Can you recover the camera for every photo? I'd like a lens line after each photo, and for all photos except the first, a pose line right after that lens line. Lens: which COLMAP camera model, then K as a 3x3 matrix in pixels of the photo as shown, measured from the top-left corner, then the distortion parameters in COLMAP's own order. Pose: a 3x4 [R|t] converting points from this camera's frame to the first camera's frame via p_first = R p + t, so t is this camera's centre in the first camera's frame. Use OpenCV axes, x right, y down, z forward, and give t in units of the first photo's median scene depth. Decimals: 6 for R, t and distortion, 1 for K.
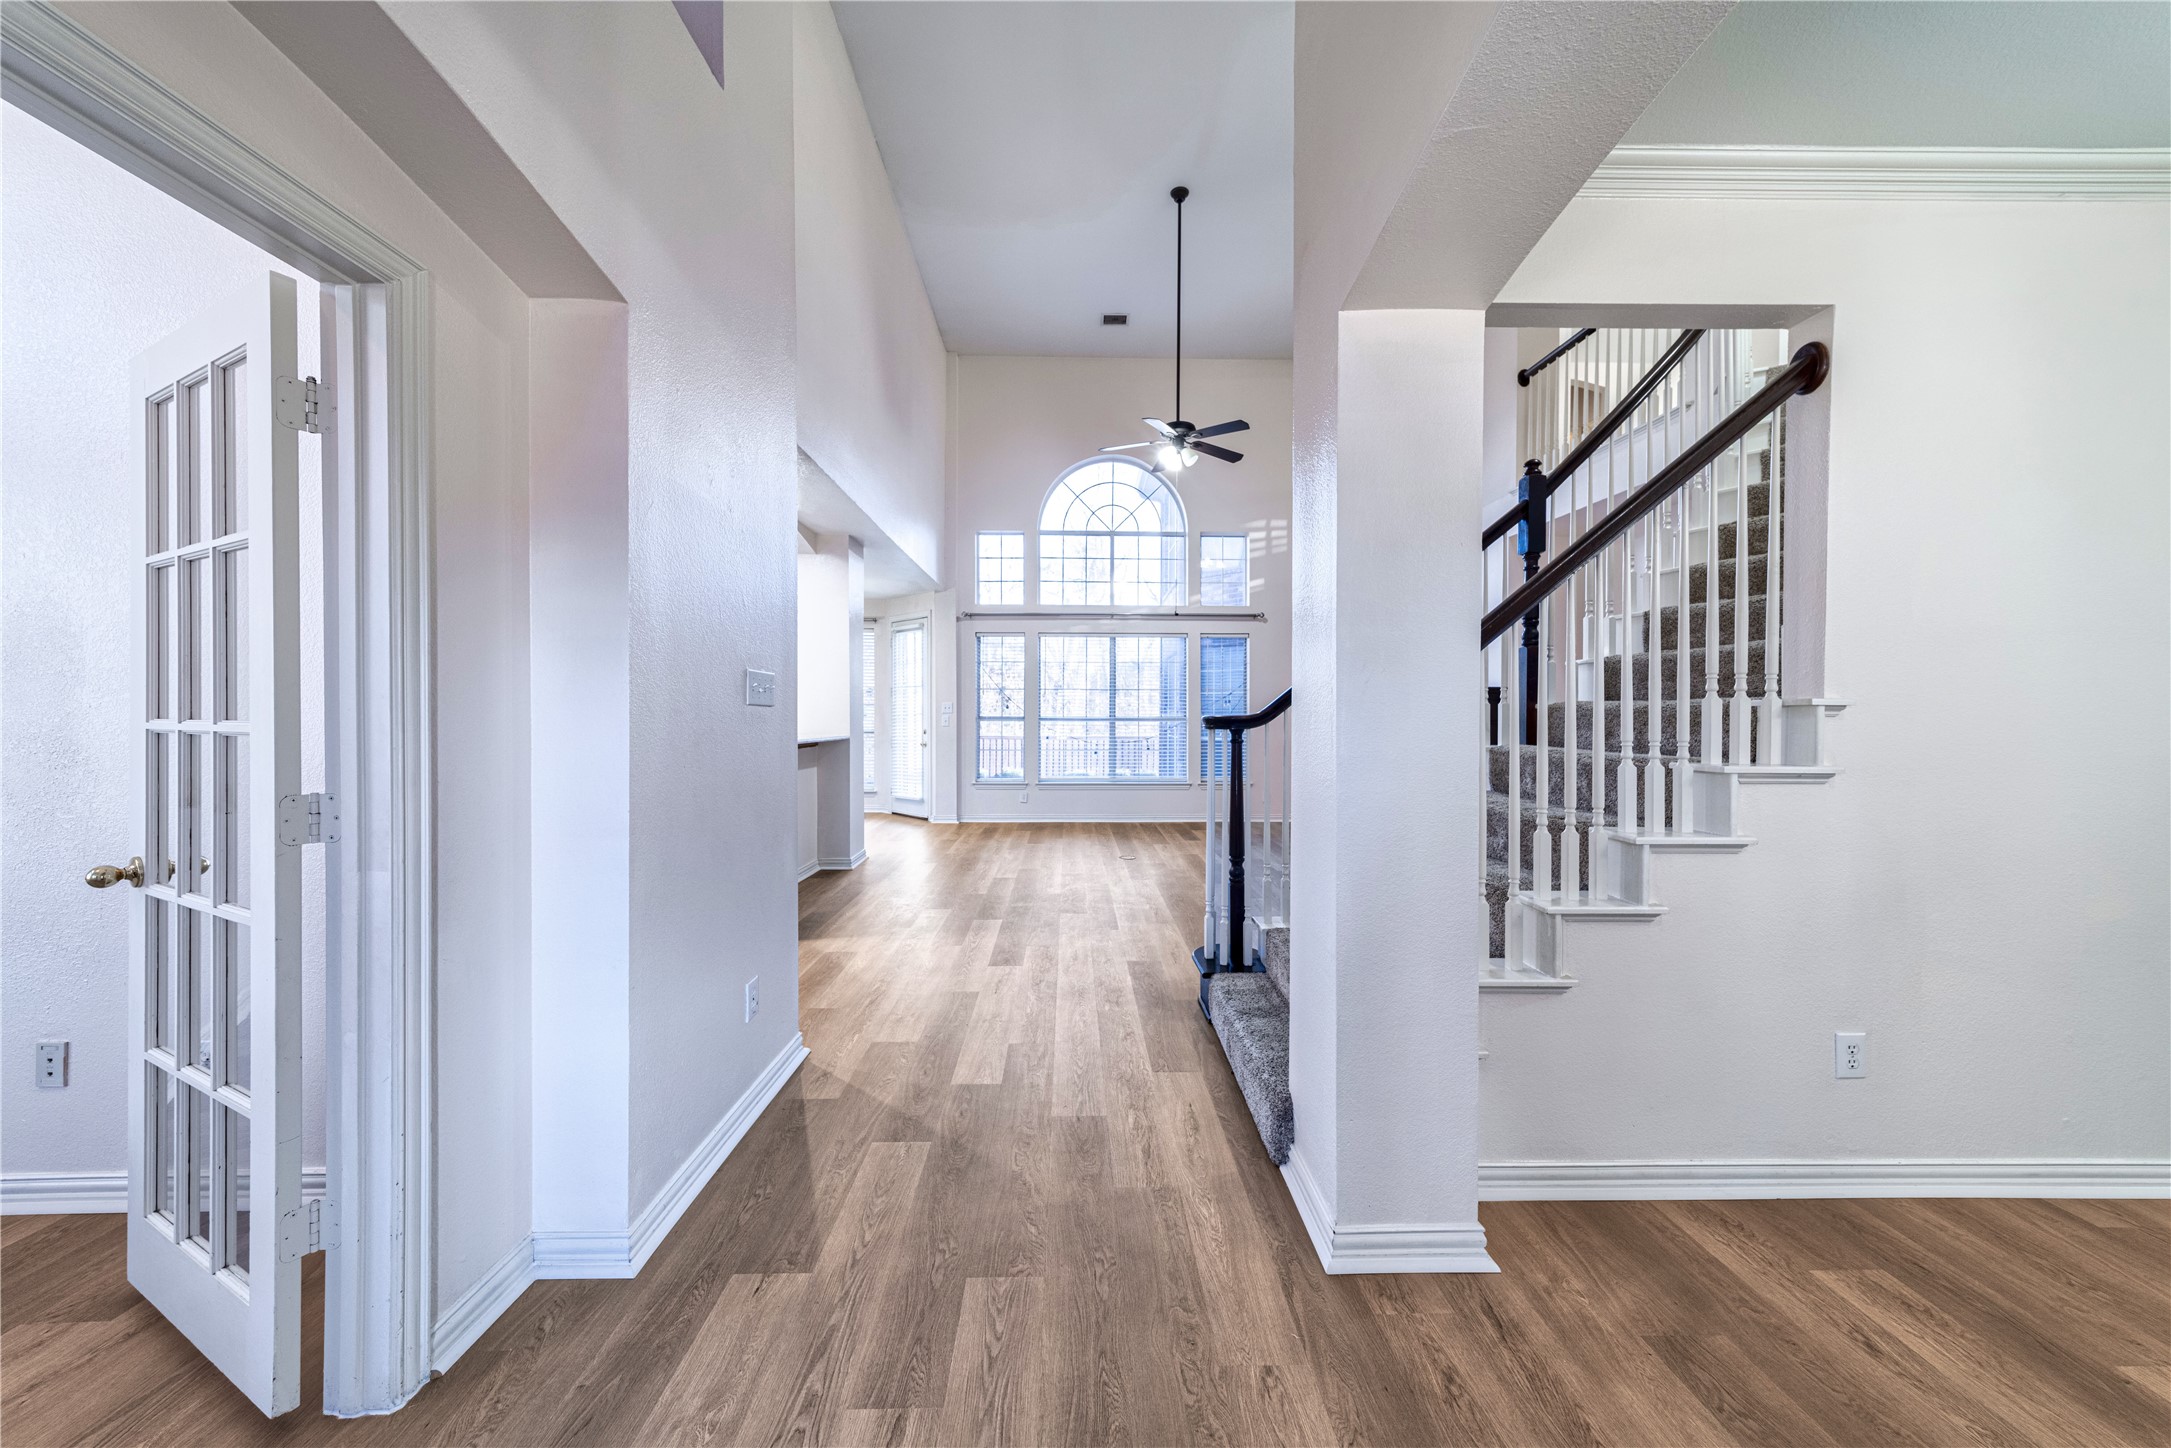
lens RADIAL K [[839.0, 0, 1094.1], [0, 839.0, 722.4], [0, 0, 1]] dist [0.009059, -0.000108]
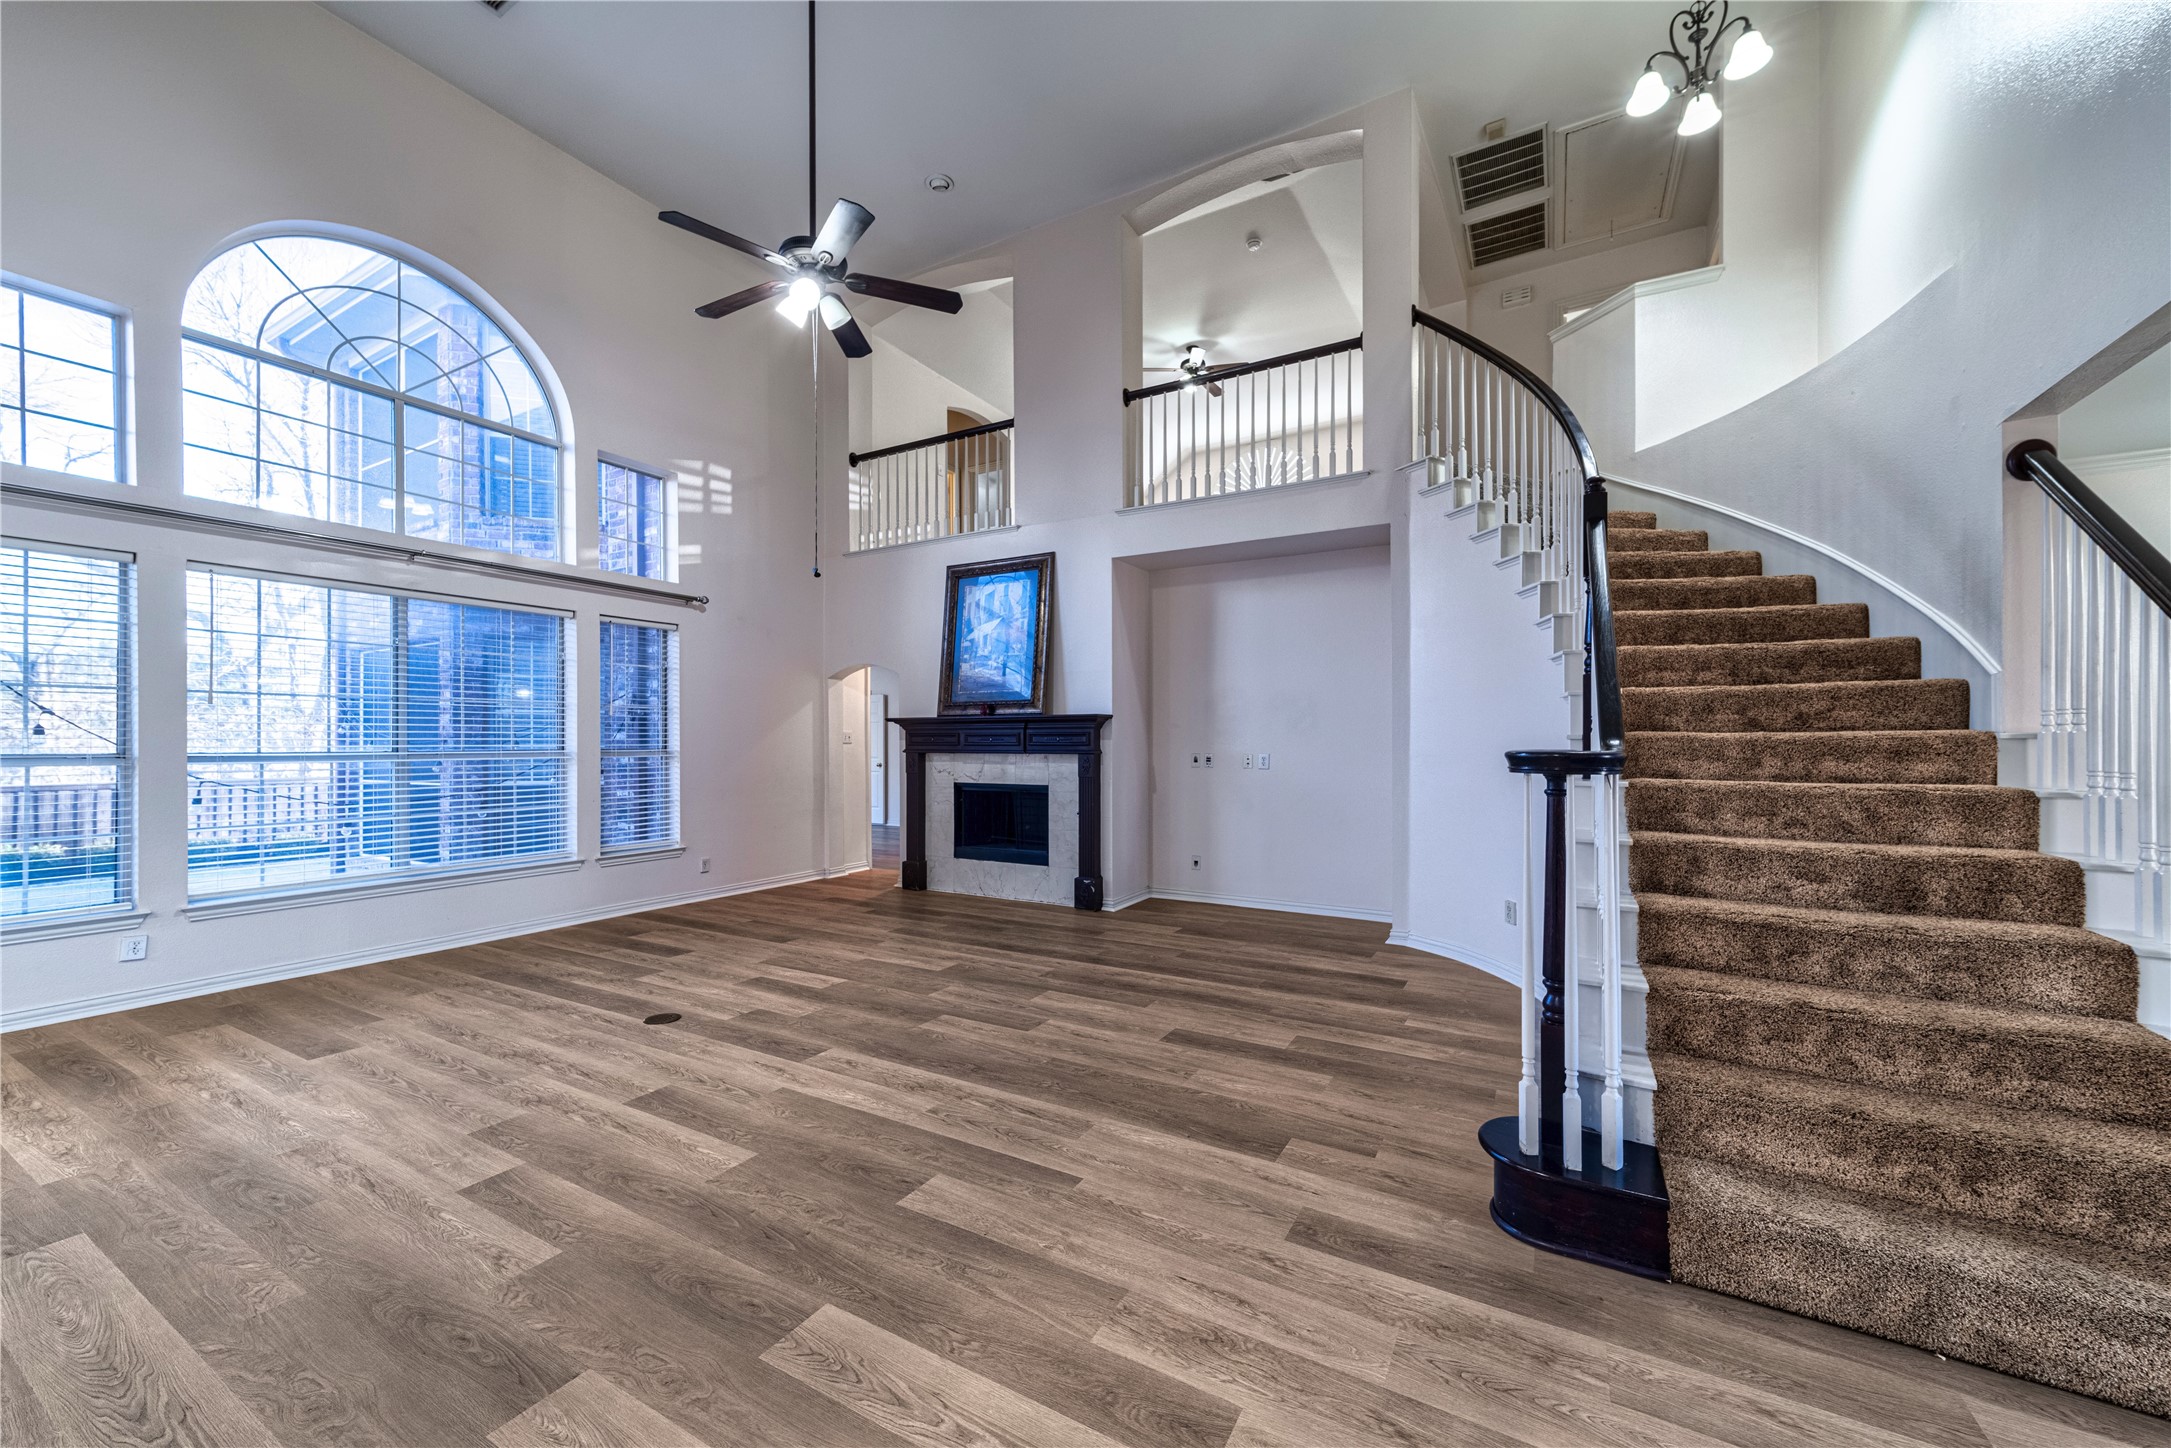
lens RADIAL K [[782.9, 0, 1147.3], [0, 782.9, 739.7], [0, 0, 1]] dist [0.011813, -0.000098]
pose [[0.486443, -0.001783, 0.873711, -0.179530], [0.012022, 0.999917, -0.004653, -0.006047], [-0.873630, 0.012768, 0.486424, 0.367217]]
